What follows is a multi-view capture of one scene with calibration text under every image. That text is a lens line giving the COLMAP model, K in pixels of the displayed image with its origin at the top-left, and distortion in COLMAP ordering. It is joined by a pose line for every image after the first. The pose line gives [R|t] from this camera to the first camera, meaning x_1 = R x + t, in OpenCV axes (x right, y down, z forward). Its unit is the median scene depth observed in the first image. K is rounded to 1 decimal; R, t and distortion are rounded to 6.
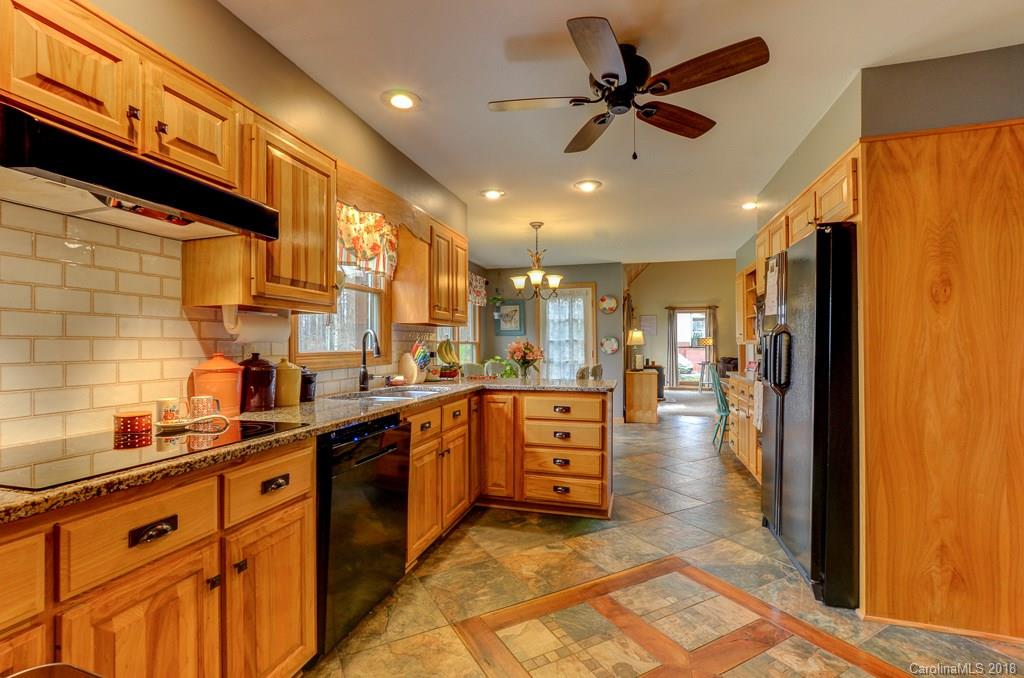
lens RADIAL K [[459.5, 0, 504.3], [0, 459.5, 341.3], [0, 0, 1]] dist [-0.018223, 0.004920]
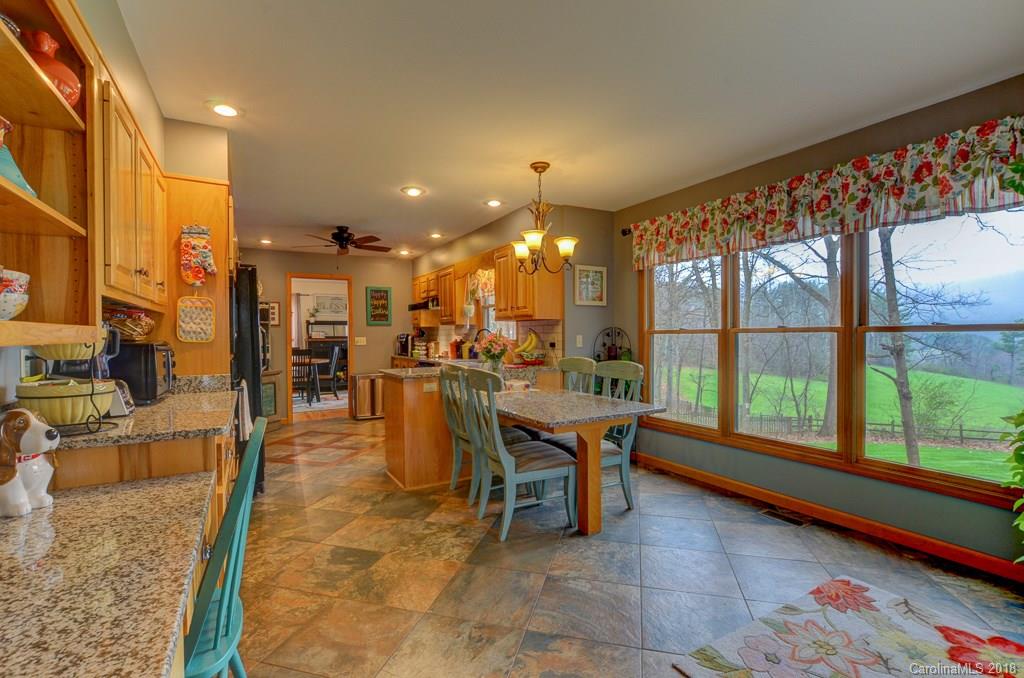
lens RADIAL K [[459.5, 0, 504.3], [0, 459.5, 341.3], [0, 0, 1]] dist [-0.018223, 0.004920]
pose [[-0.705148, 0.015551, -0.708890, 0.947318], [0.013968, 0.999870, 0.008040, 0.013206], [0.708923, -0.004232, -0.705274, 2.249140]]
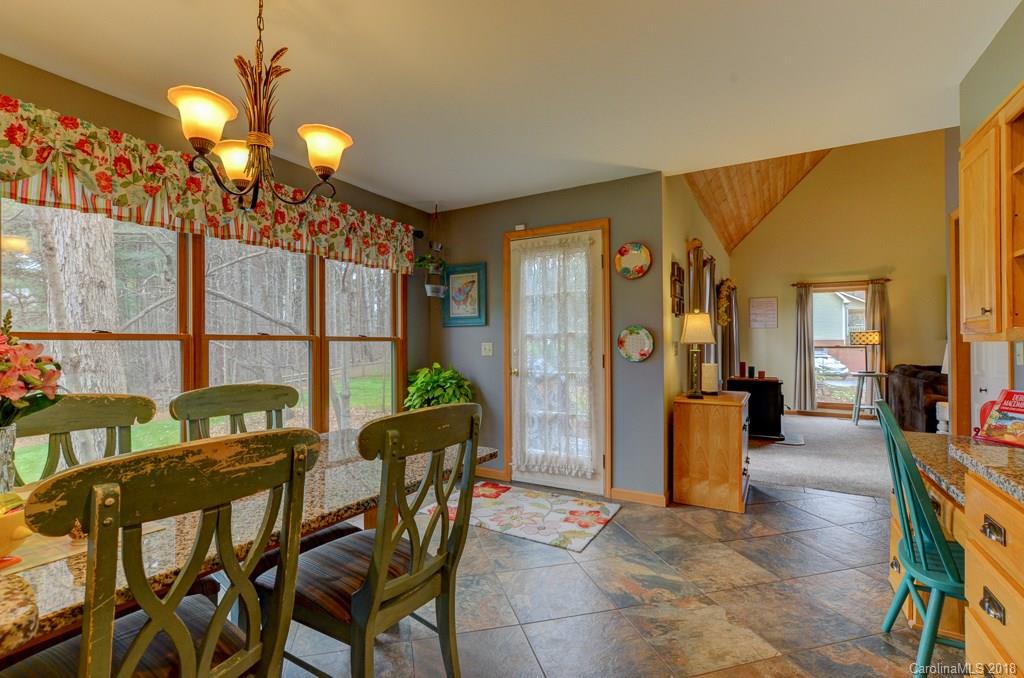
lens RADIAL K [[459.5, 0, 504.3], [0, 459.5, 341.3], [0, 0, 1]] dist [-0.018223, 0.004920]
pose [[0.966625, 0.000898, -0.256193, 0.498378], [-0.000020, 0.999994, 0.003427, 0.009449], [0.256195, -0.003308, 0.966620, 1.119414]]
